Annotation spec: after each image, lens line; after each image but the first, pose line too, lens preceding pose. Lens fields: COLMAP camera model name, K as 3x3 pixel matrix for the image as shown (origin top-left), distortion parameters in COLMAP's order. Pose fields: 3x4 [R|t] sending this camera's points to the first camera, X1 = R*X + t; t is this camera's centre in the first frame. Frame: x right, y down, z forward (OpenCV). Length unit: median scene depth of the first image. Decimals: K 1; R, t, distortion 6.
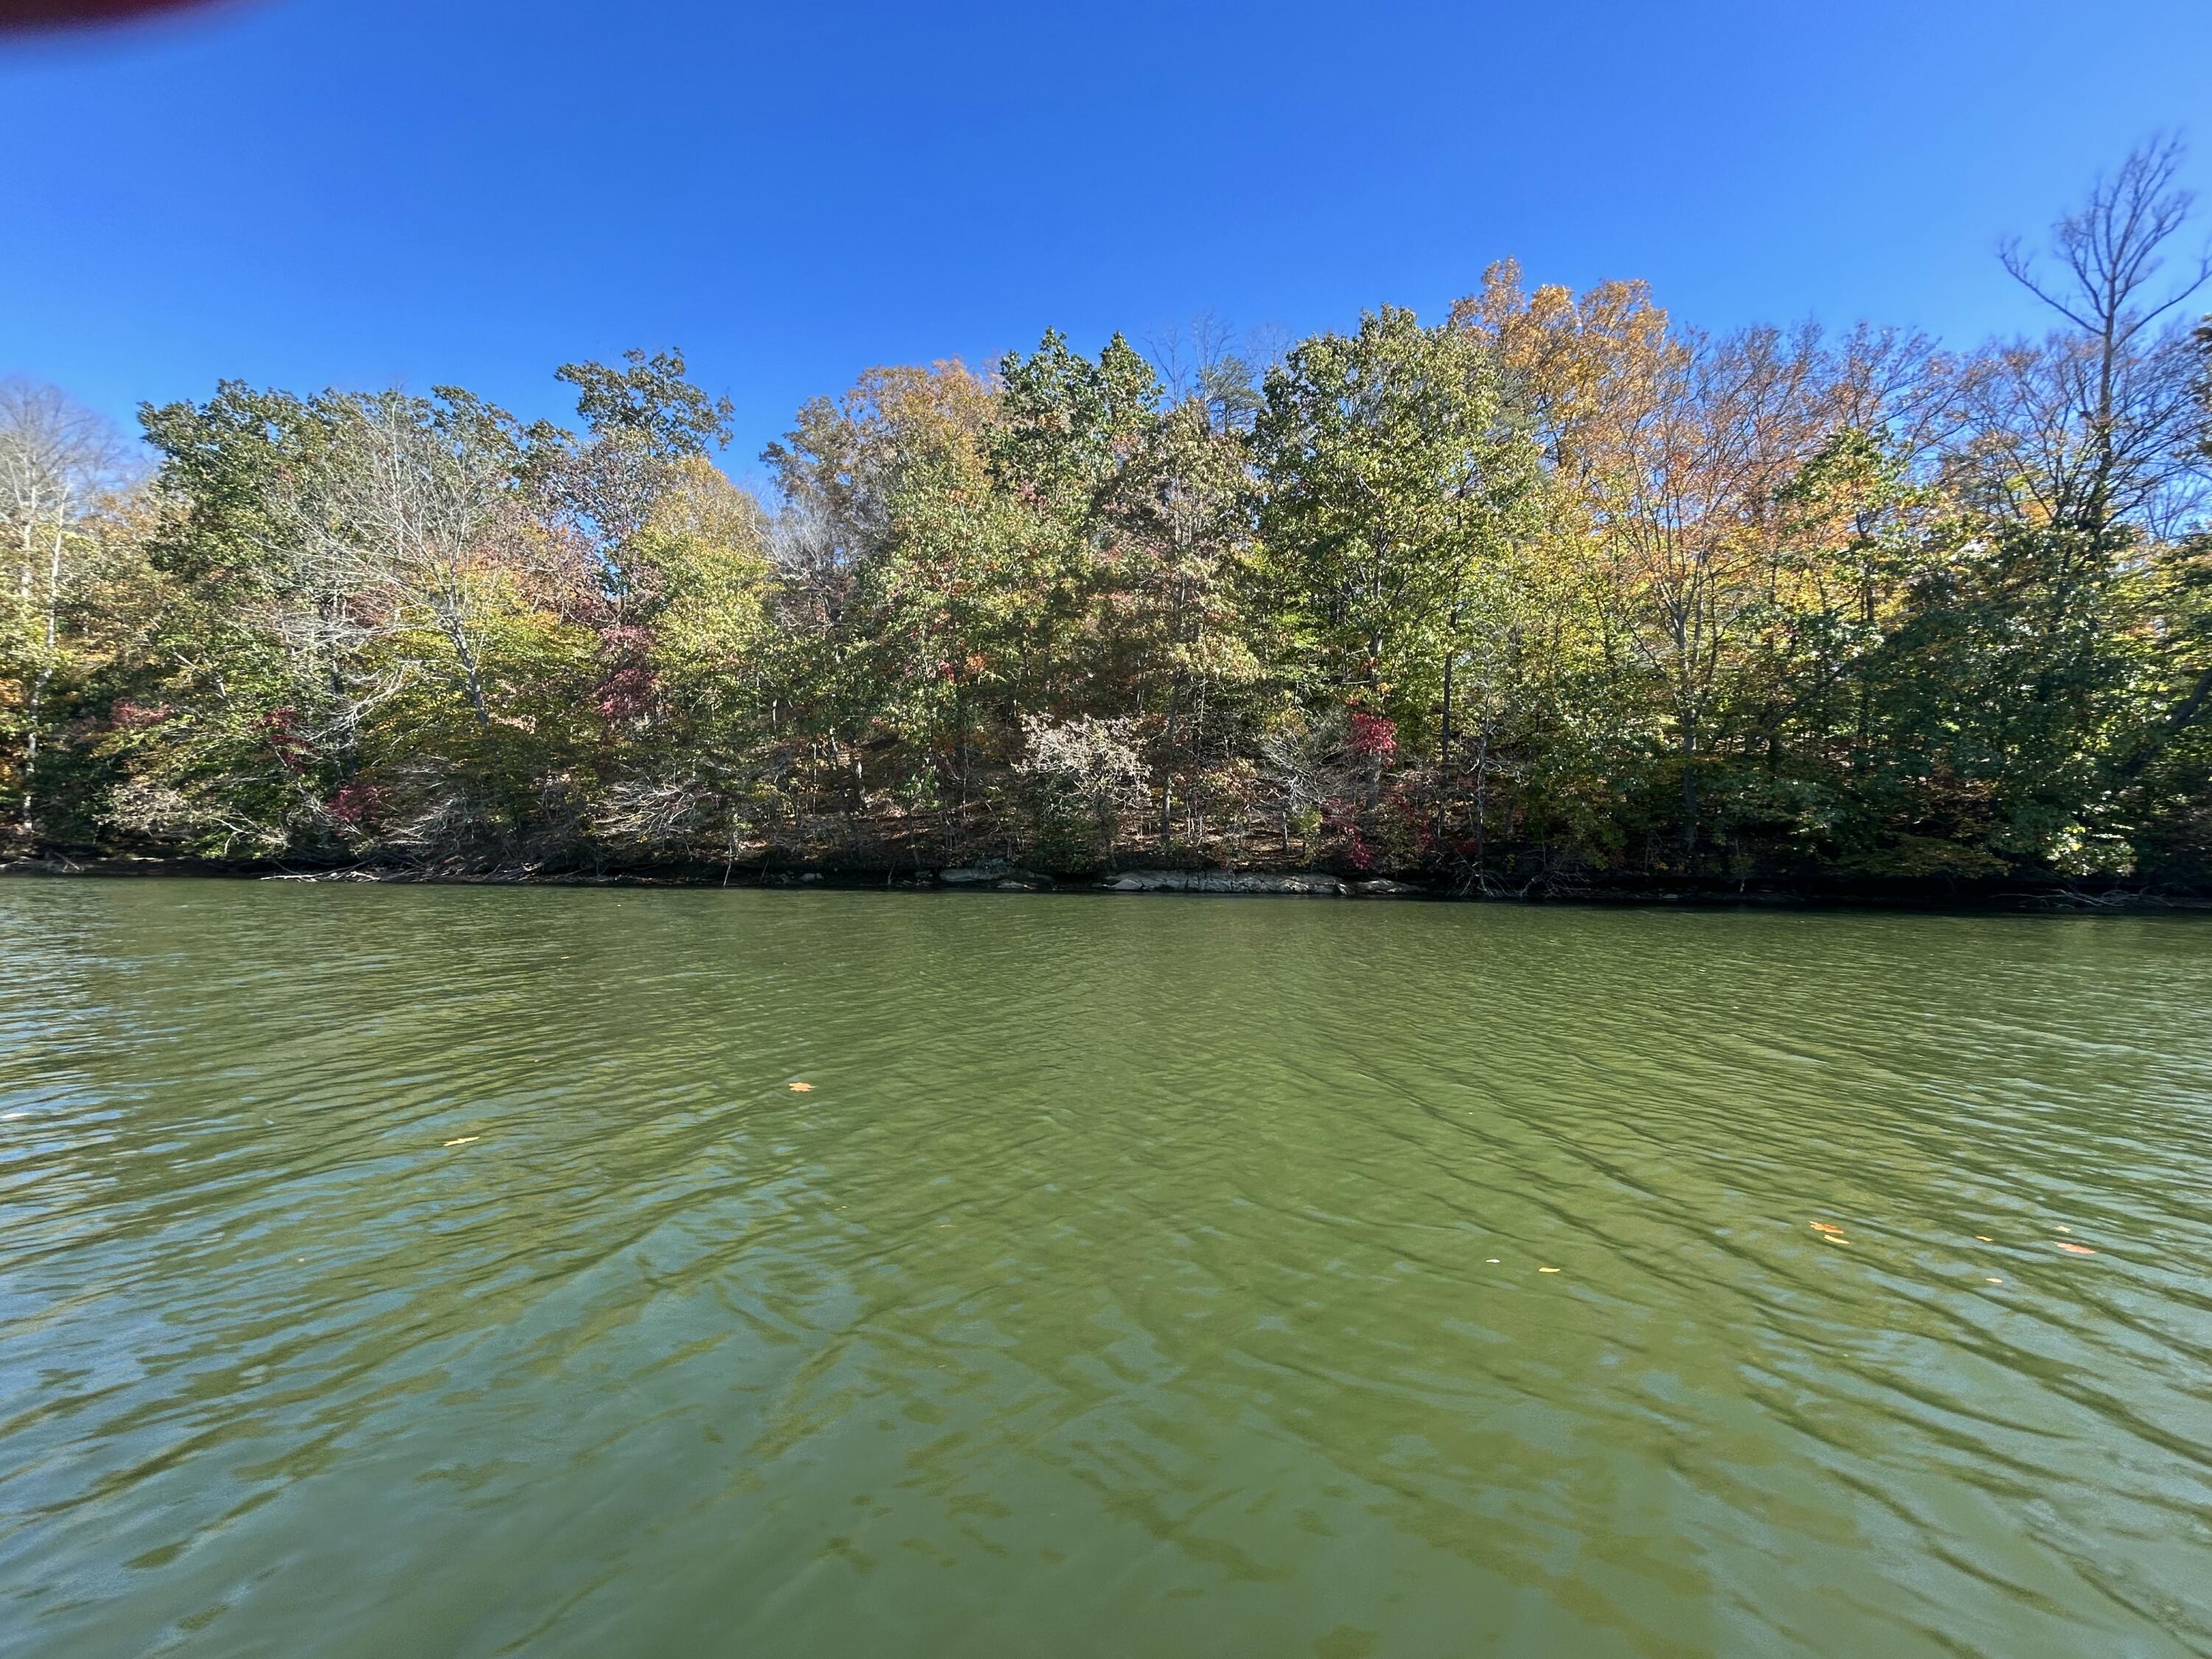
lens RADIAL K [[888.0, 0, 1106.0], [0, 888.0, 829.5], [0, 0, 1]] dist [0.002309, 0.000099]
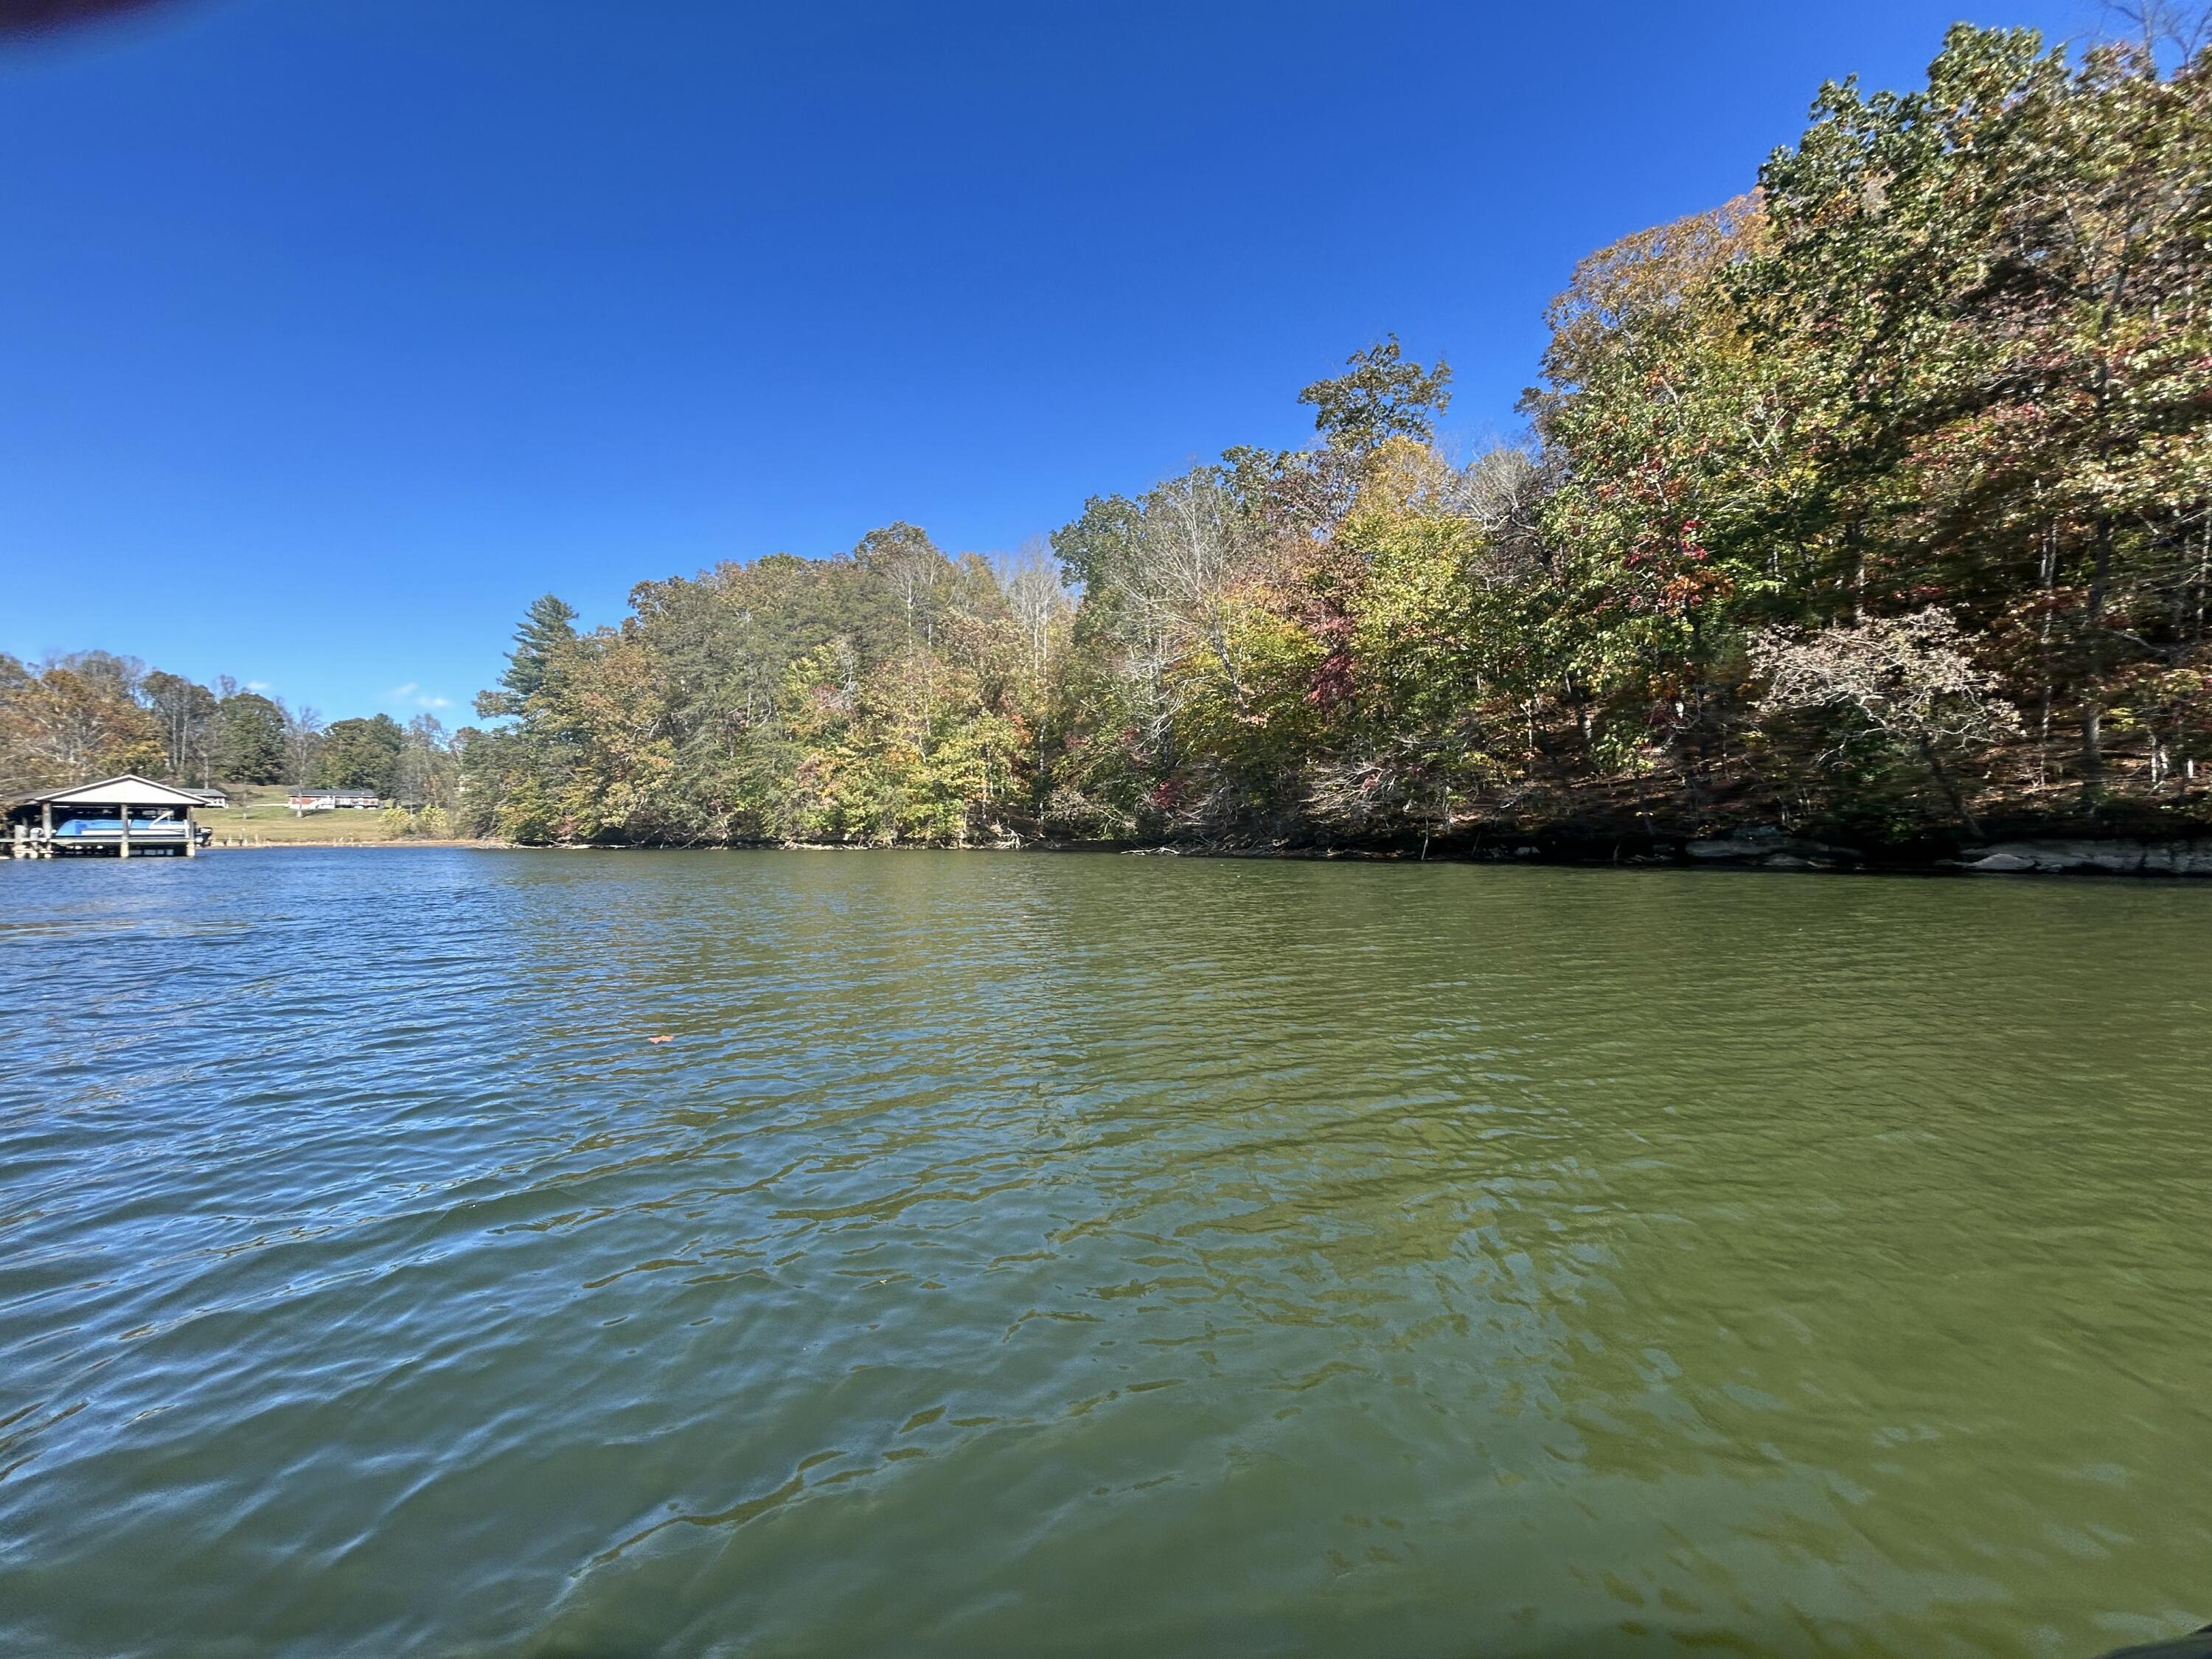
lens RADIAL K [[888.0, 0, 1106.0], [0, 888.0, 829.5], [0, 0, 1]] dist [0.002309, 0.000099]
pose [[0.658592, -0.020066, -0.752233, 0.077864], [0.044501, 0.998933, 0.012315, 0.000784], [0.751184, -0.041585, 0.658782, 0.076212]]
